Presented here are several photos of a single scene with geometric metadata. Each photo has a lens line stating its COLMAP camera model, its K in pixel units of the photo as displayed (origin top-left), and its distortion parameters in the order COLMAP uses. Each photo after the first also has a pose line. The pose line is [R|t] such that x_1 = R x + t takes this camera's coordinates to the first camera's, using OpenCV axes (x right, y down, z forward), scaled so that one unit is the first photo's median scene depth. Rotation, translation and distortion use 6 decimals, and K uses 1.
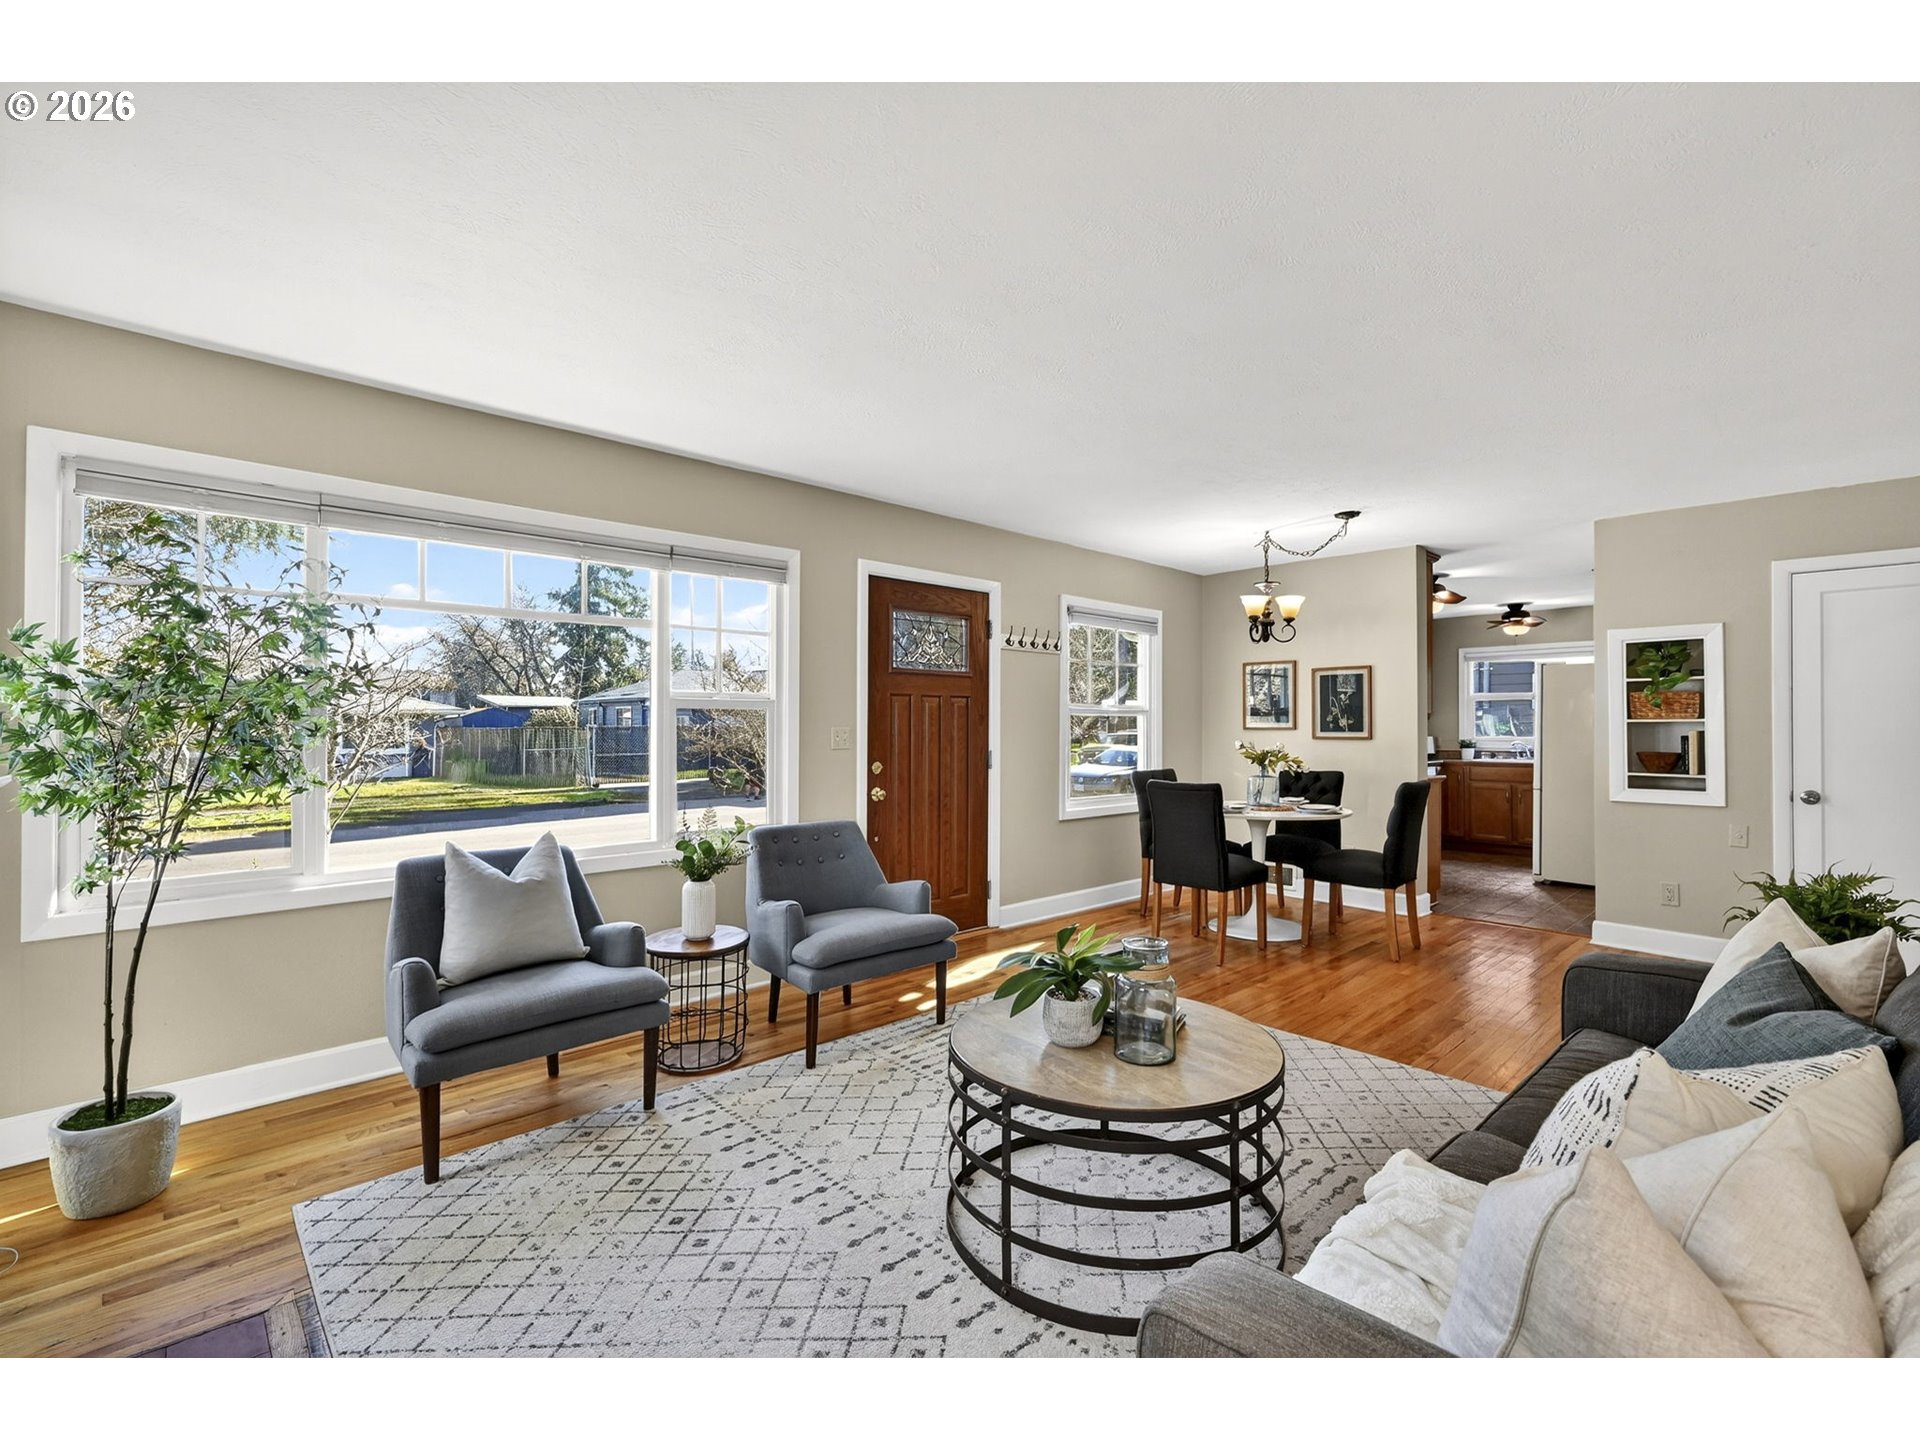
lens RADIAL K [[864.0, 0, 965.5], [0, 864.0, 713.7], [0, 0, 1]] dist [0.000346, -0.000060]
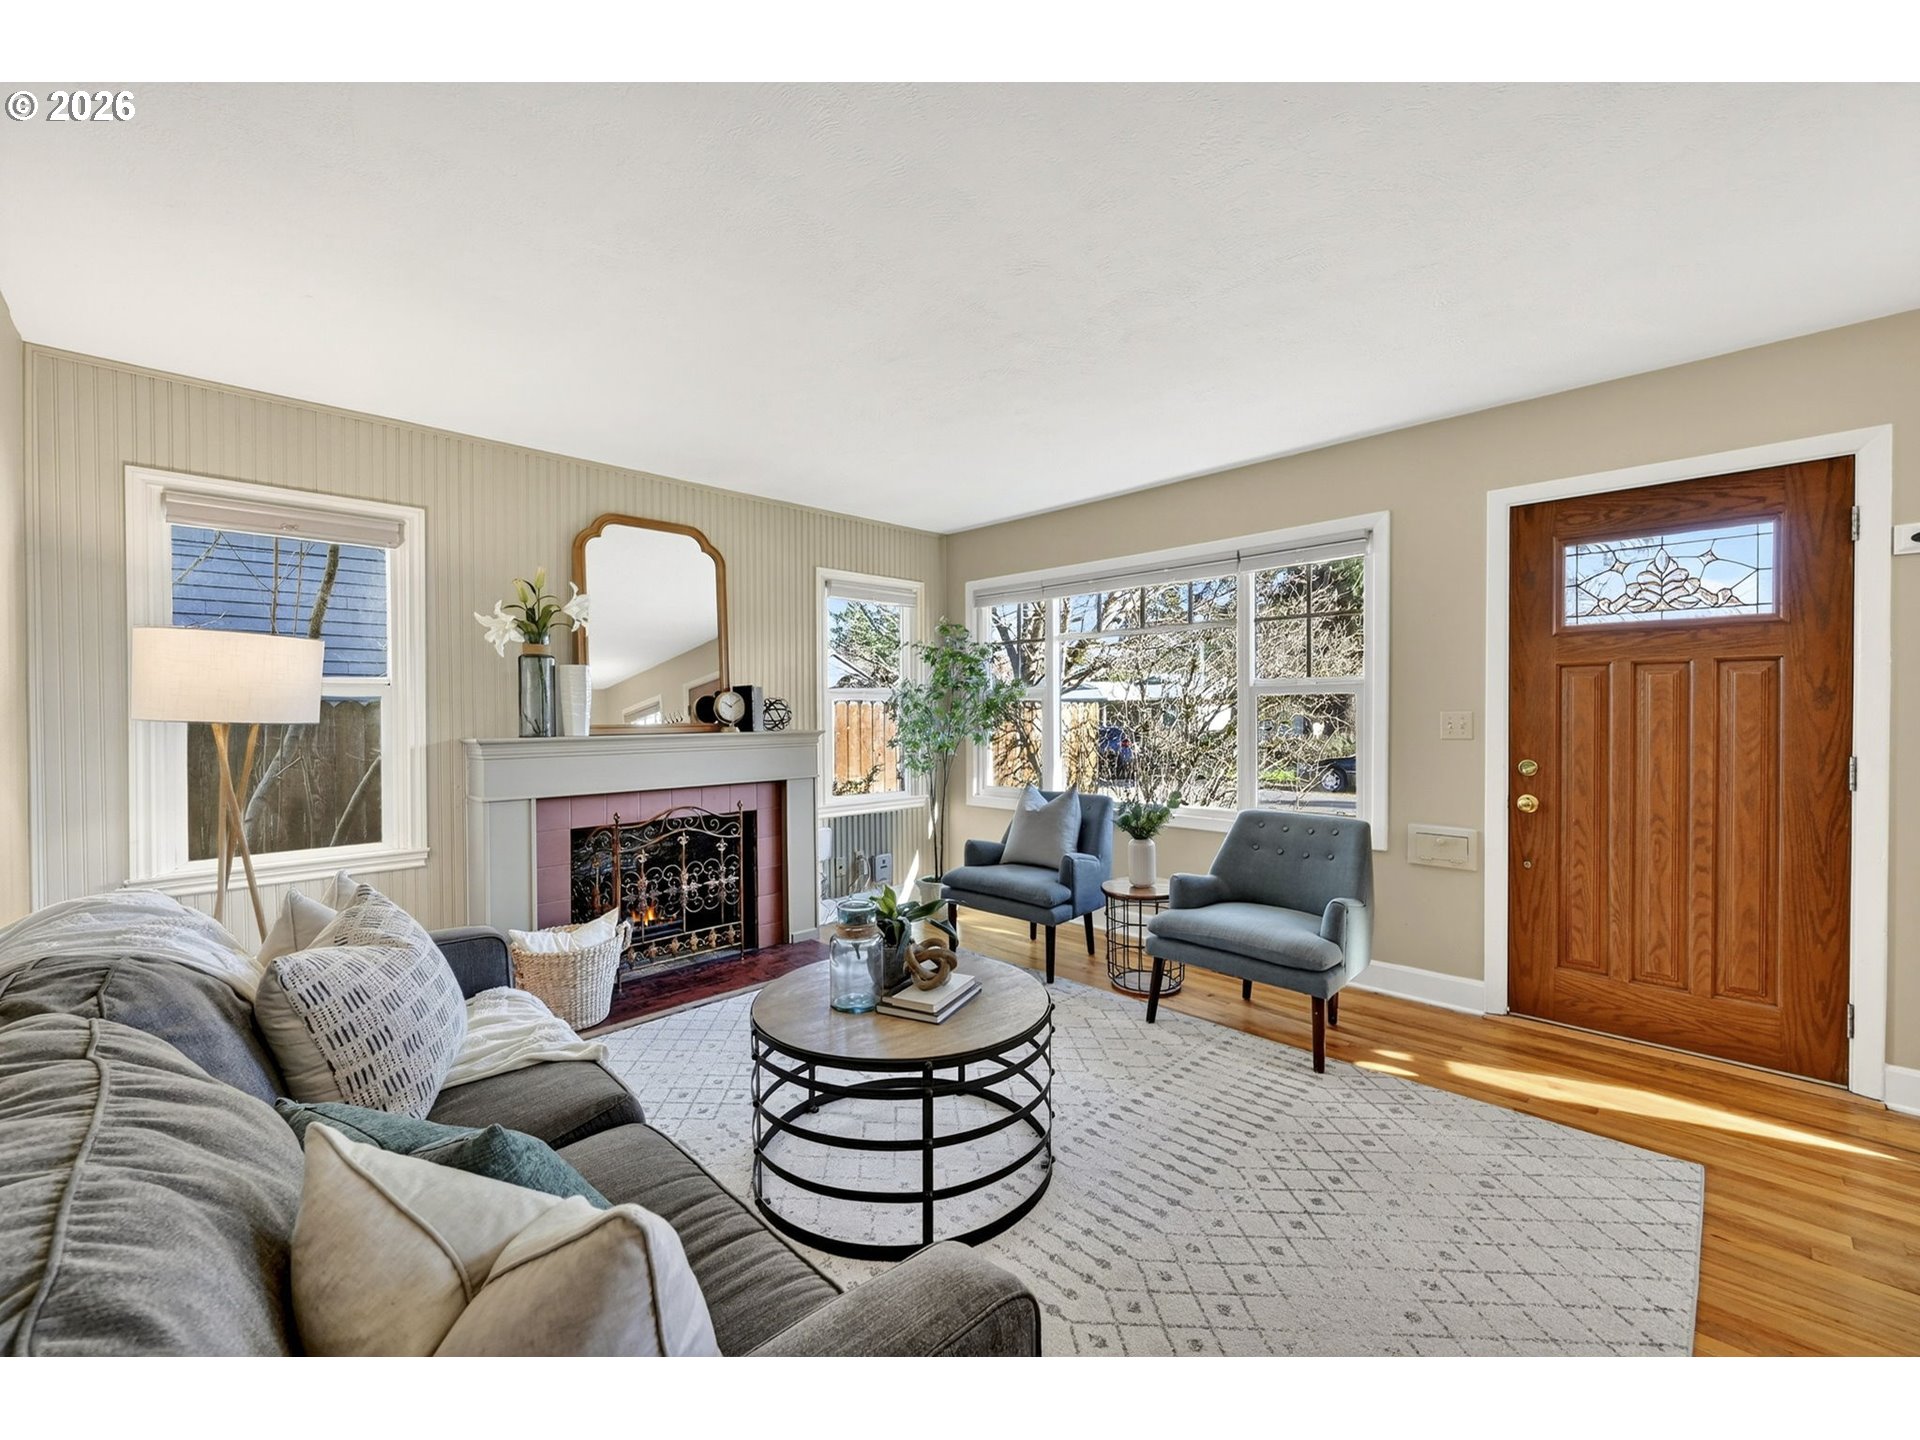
lens RADIAL K [[795.2, 0, 967.9], [0, 795.2, 721.9], [0, 0, 1]] dist [-0.001995, -0.000310]
pose [[0.024863, 0.008884, -0.999651, 0.560663], [0.010678, 0.999901, 0.009152, 0.012977], [0.999634, -0.010902, 0.024766, 0.513642]]
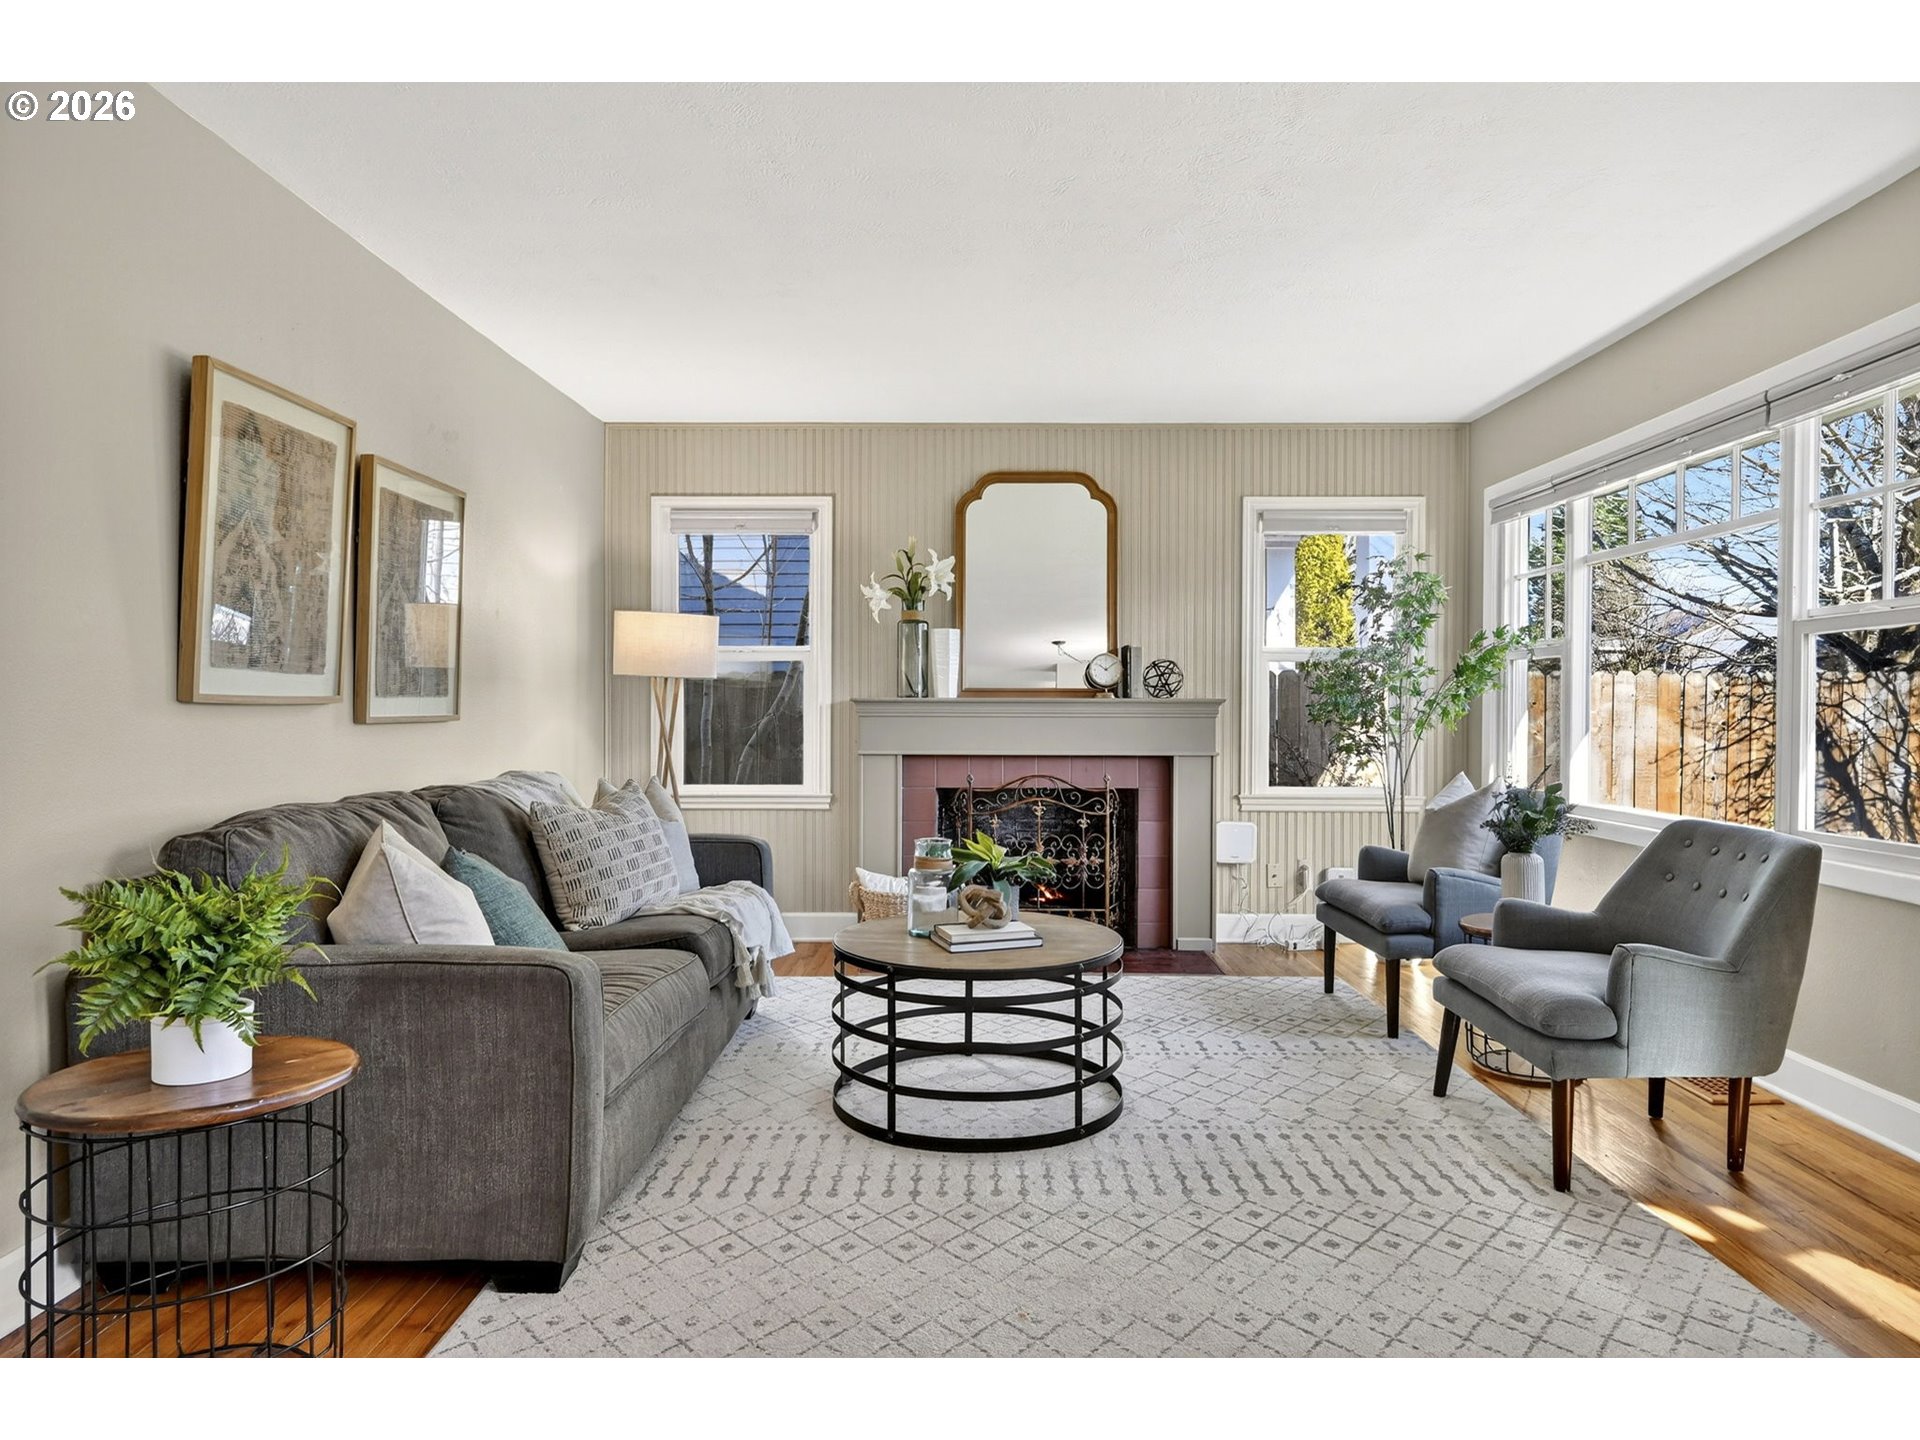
lens RADIAL K [[1164.2, 0, 958.3], [0, 1164.2, 723.8], [0, 0, 1]] dist [-0.001509, -0.000145]
pose [[-0.696599, 0.005372, -0.717440, 0.602295], [-0.002228, 0.999951, 0.009650, 0.044332], [0.717457, 0.008321, -0.696553, 0.973033]]
